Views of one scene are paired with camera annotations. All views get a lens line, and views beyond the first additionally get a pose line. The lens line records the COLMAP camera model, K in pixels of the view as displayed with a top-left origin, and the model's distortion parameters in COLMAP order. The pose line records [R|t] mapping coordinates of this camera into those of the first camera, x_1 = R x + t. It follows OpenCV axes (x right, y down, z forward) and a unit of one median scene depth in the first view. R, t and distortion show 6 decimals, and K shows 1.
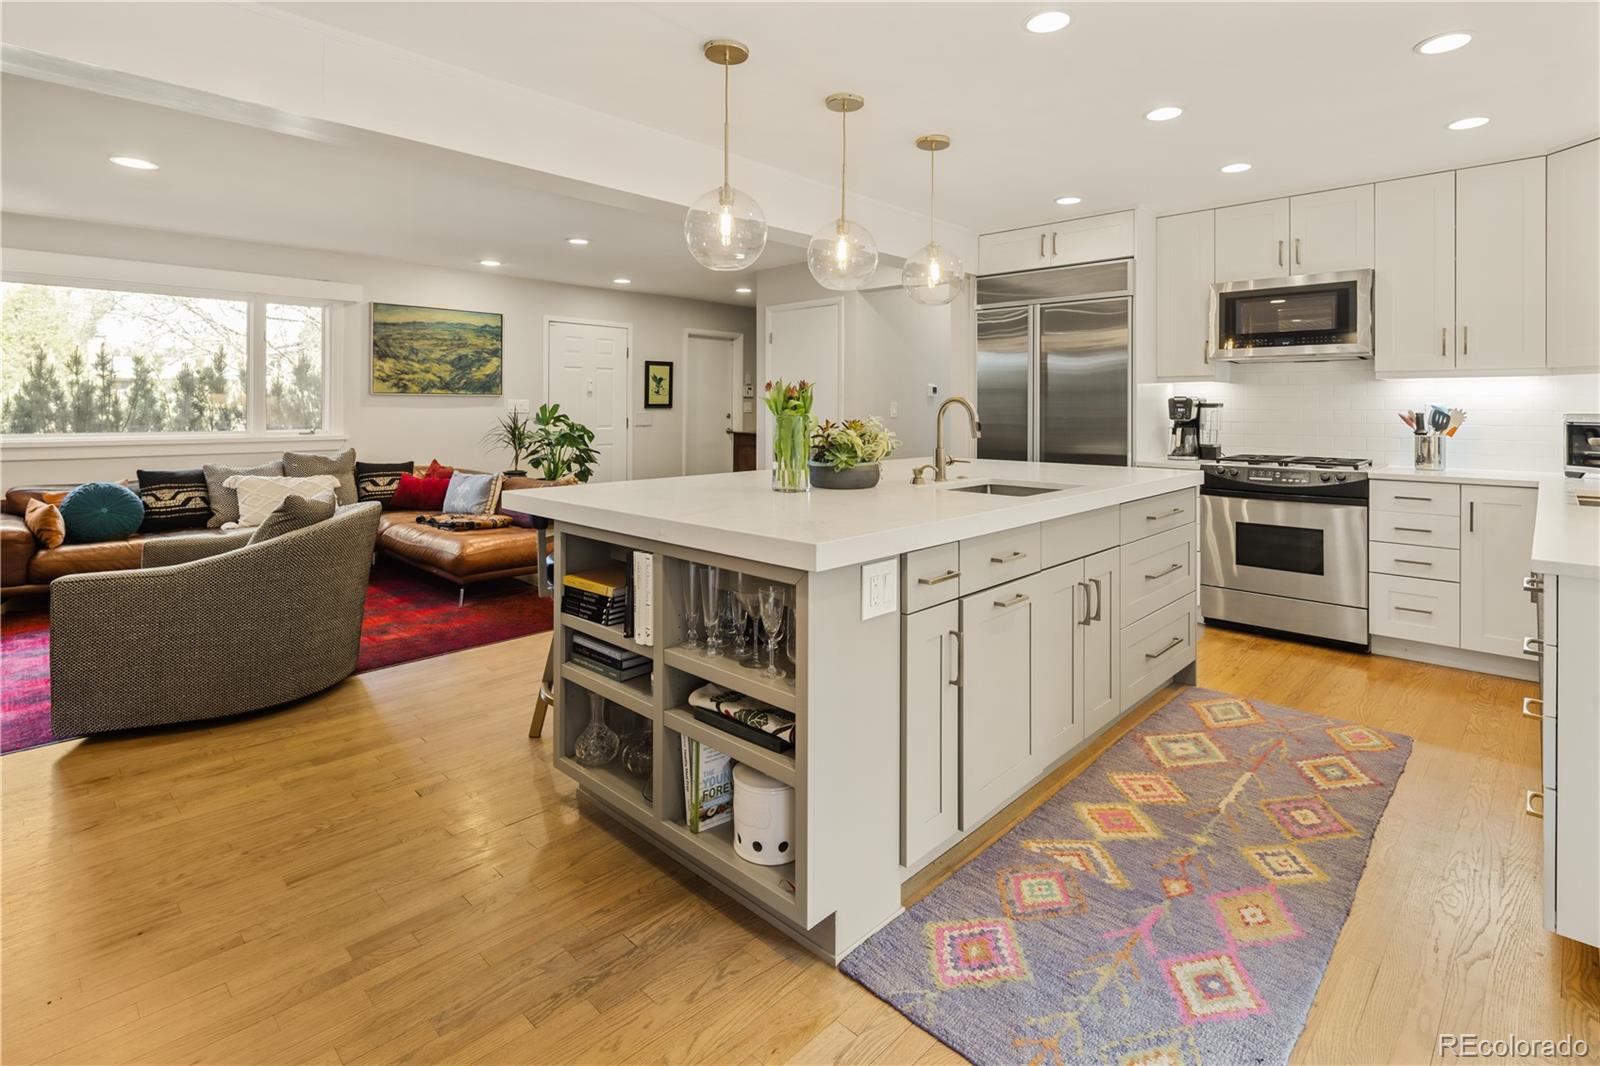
lens RADIAL K [[776.6, 0, 786.5], [0, 776.6, 410.0], [0, 0, 1]] dist [0.002031, -0.003250]
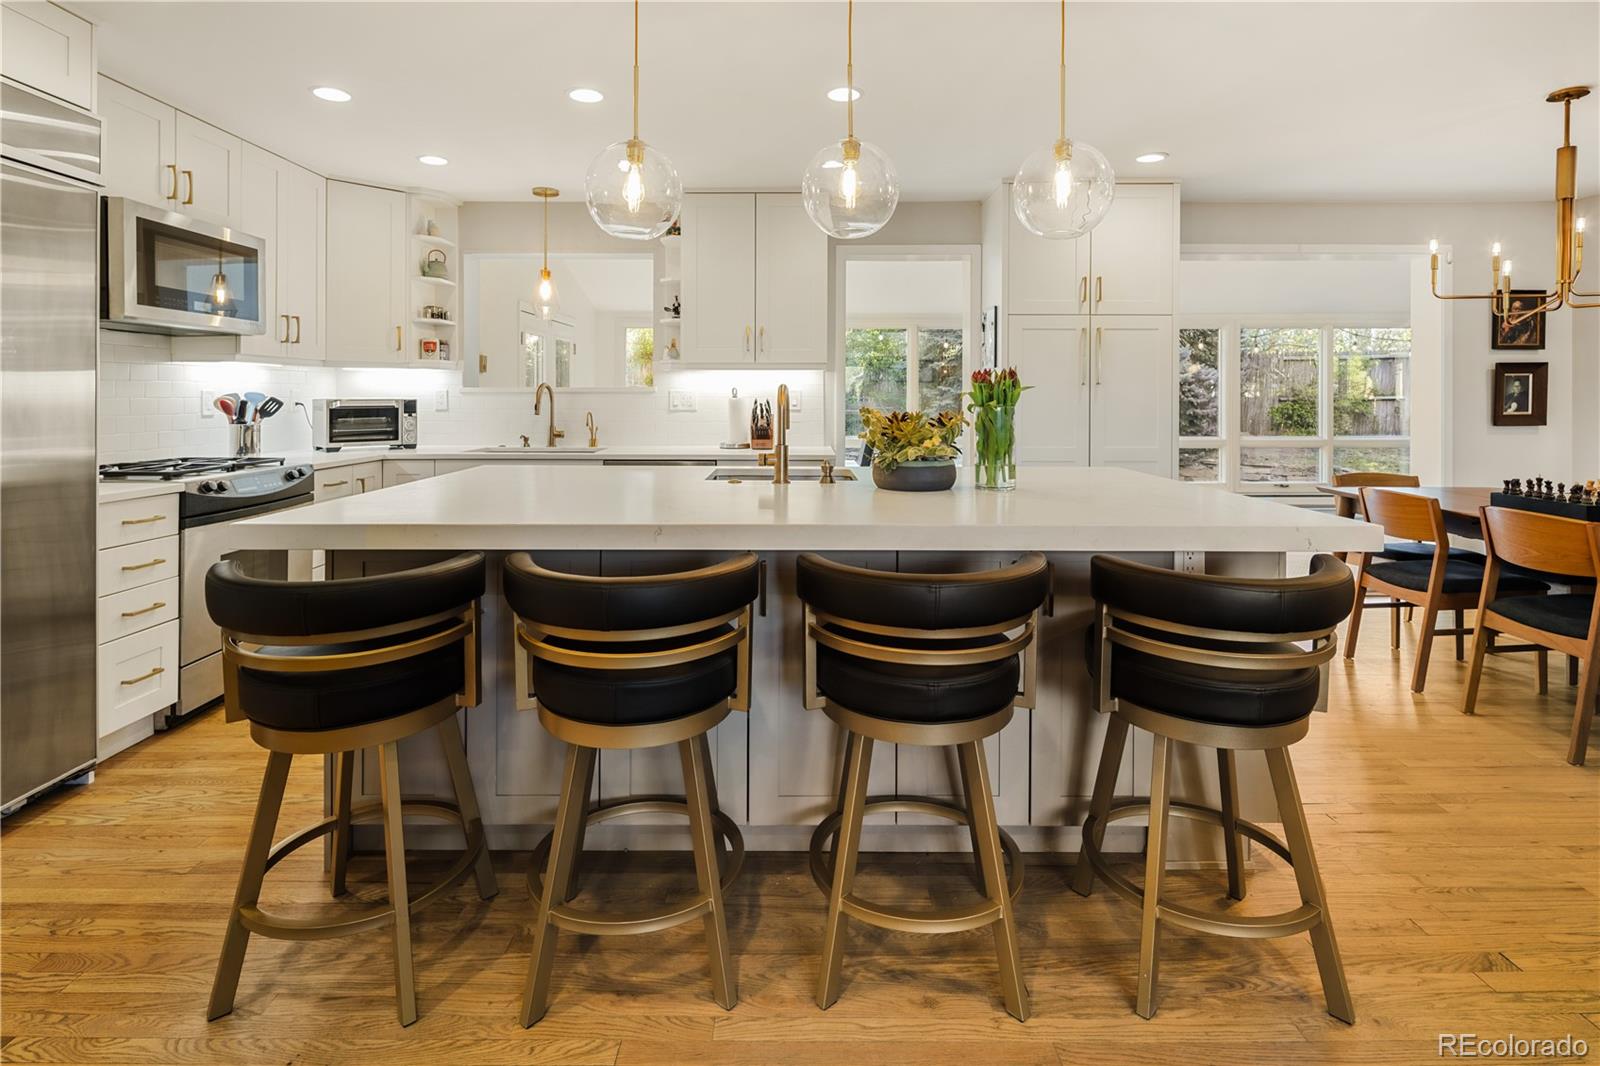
lens RADIAL K [[776.6, 0, 793.3], [0, 776.6, 394.6], [0, 0, 1]] dist [0.002031, -0.003250]
pose [[-0.692957, -0.006190, 0.720952, -0.366741], [-0.004347, 0.999981, 0.004408, -0.011781], [-0.720966, -0.000079, -0.692971, 1.356541]]
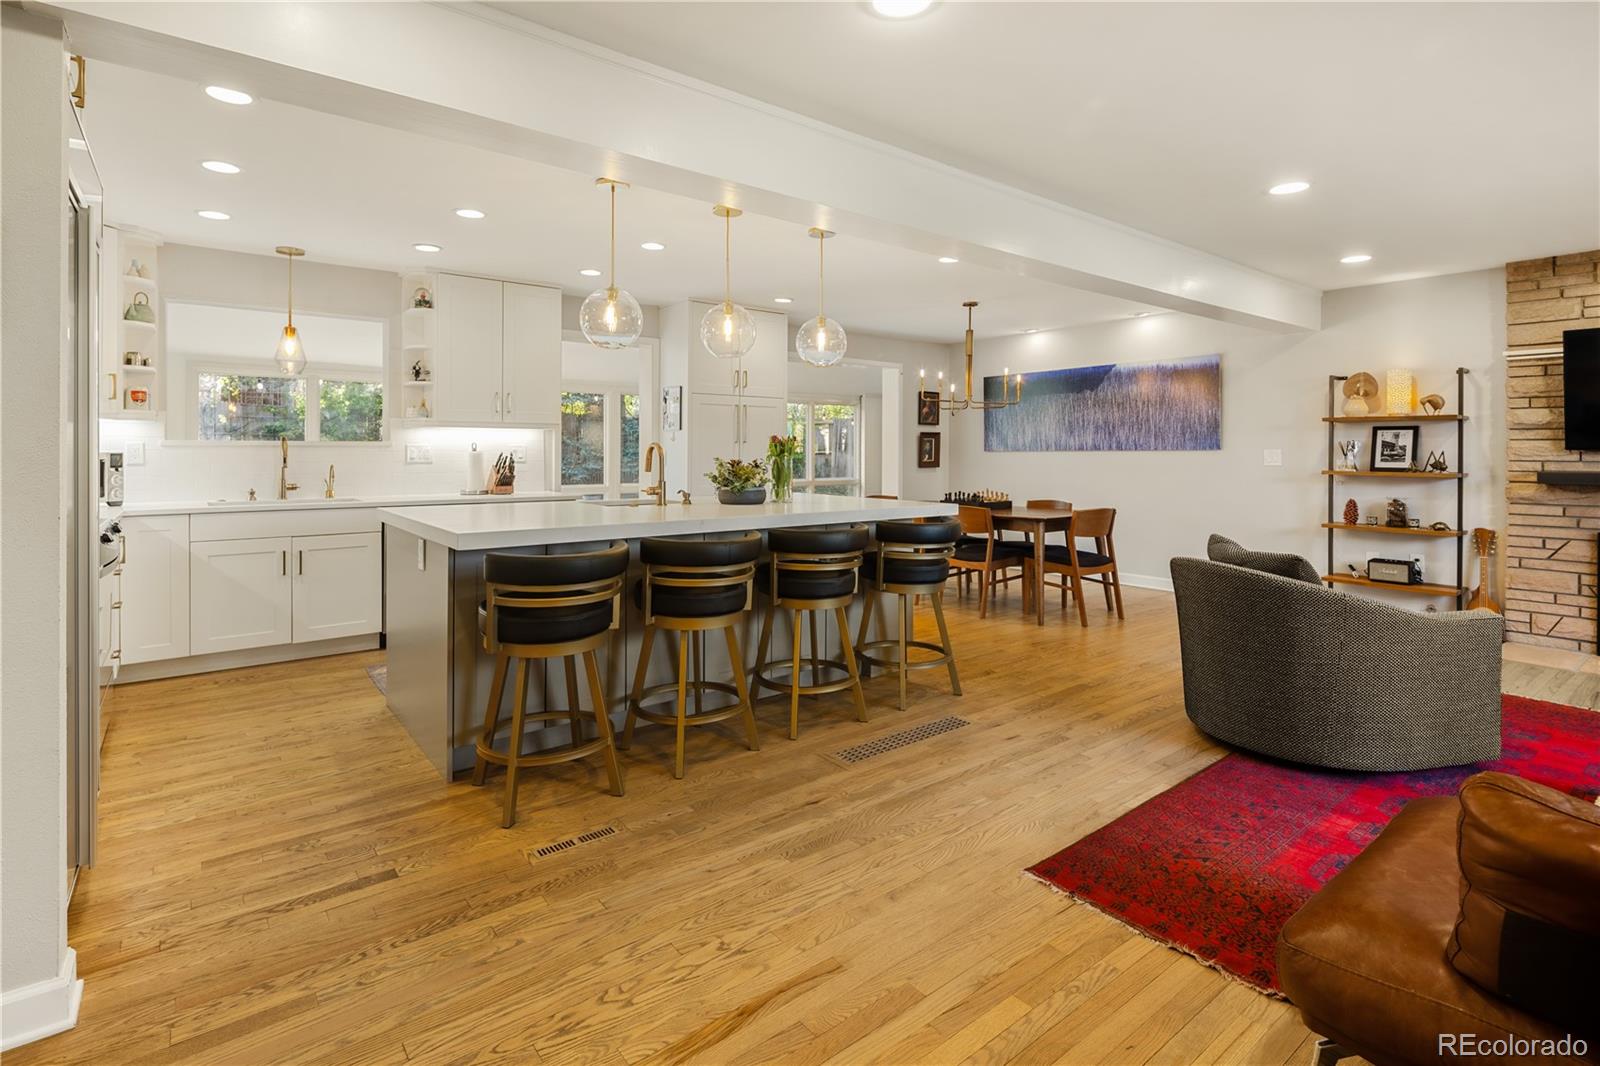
lens RADIAL K [[776.6, 0, 795.0], [0, 776.6, 458.7], [0, 0, 1]] dist [0.002031, -0.003250]
pose [[-0.990334, -0.010795, 0.138285, -0.190433], [-0.009196, 0.999883, 0.012194, -0.010332], [-0.138400, 0.010804, -0.990317, 1.952889]]
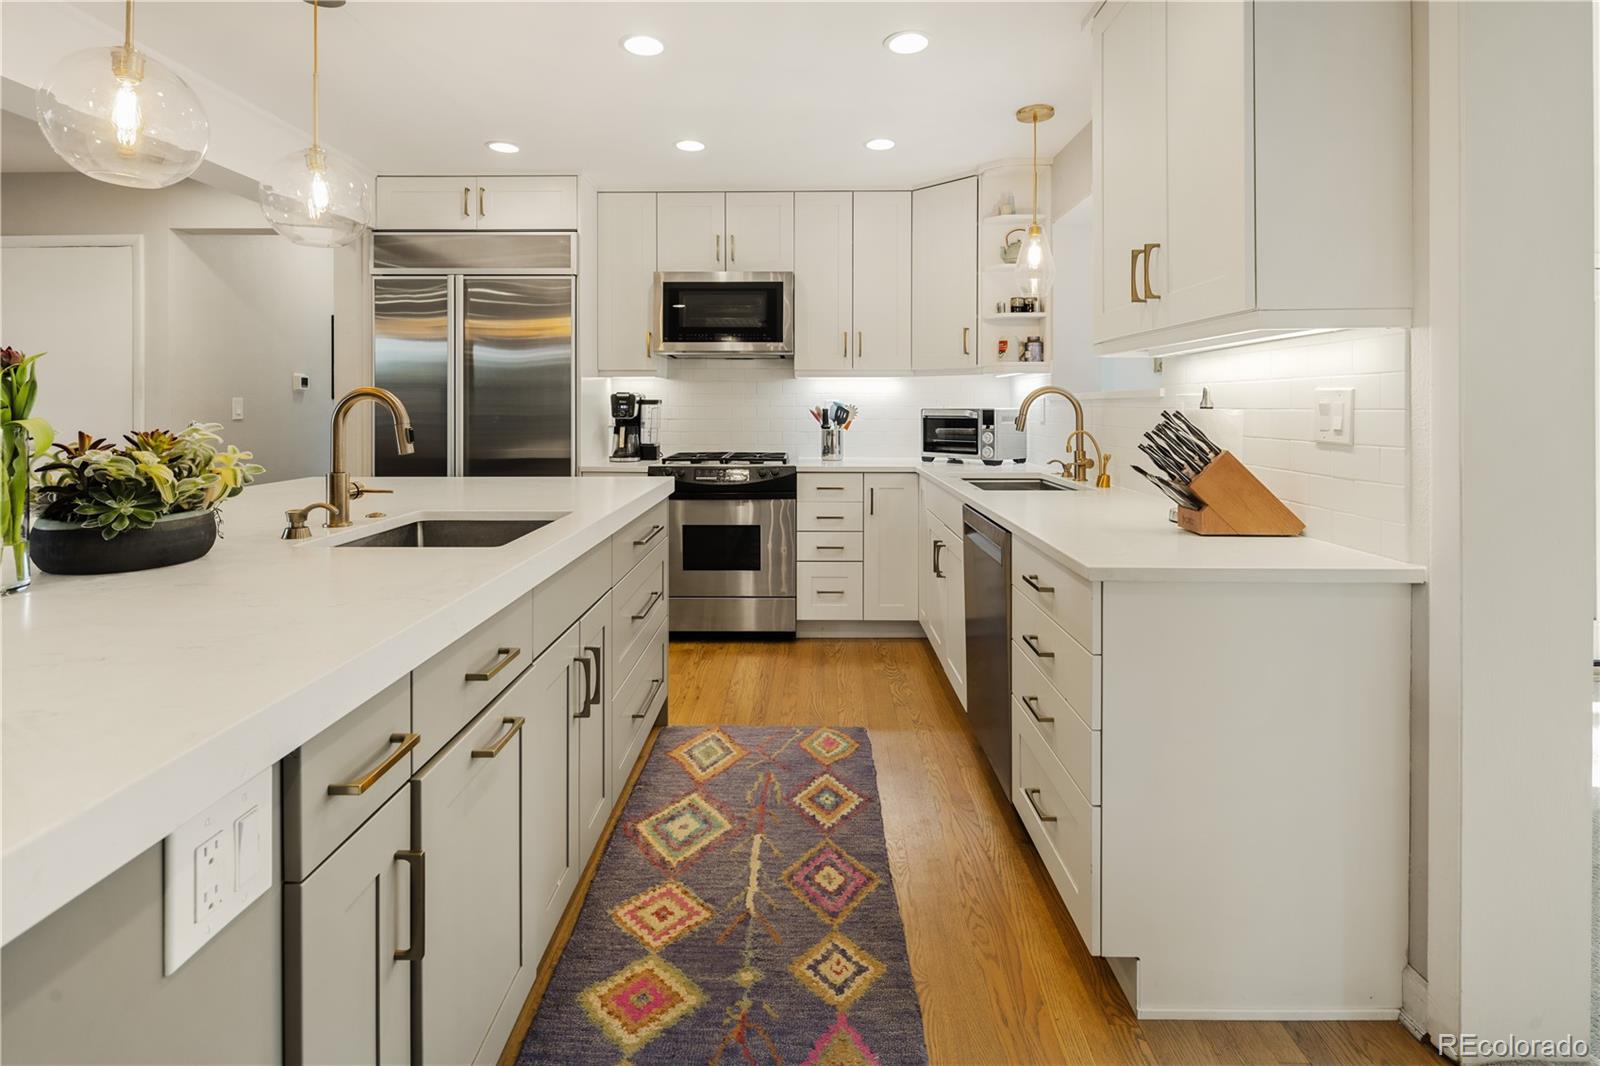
lens RADIAL K [[776.6, 0, 794.9], [0, 776.6, 407.0], [0, 0, 1]] dist [0.002031, -0.003250]
pose [[0.723233, -0.004750, 0.690588, 0.031840], [0.004622, 0.999987, 0.002038, -0.001529], [-0.690589, 0.001719, 0.723245, 0.275203]]
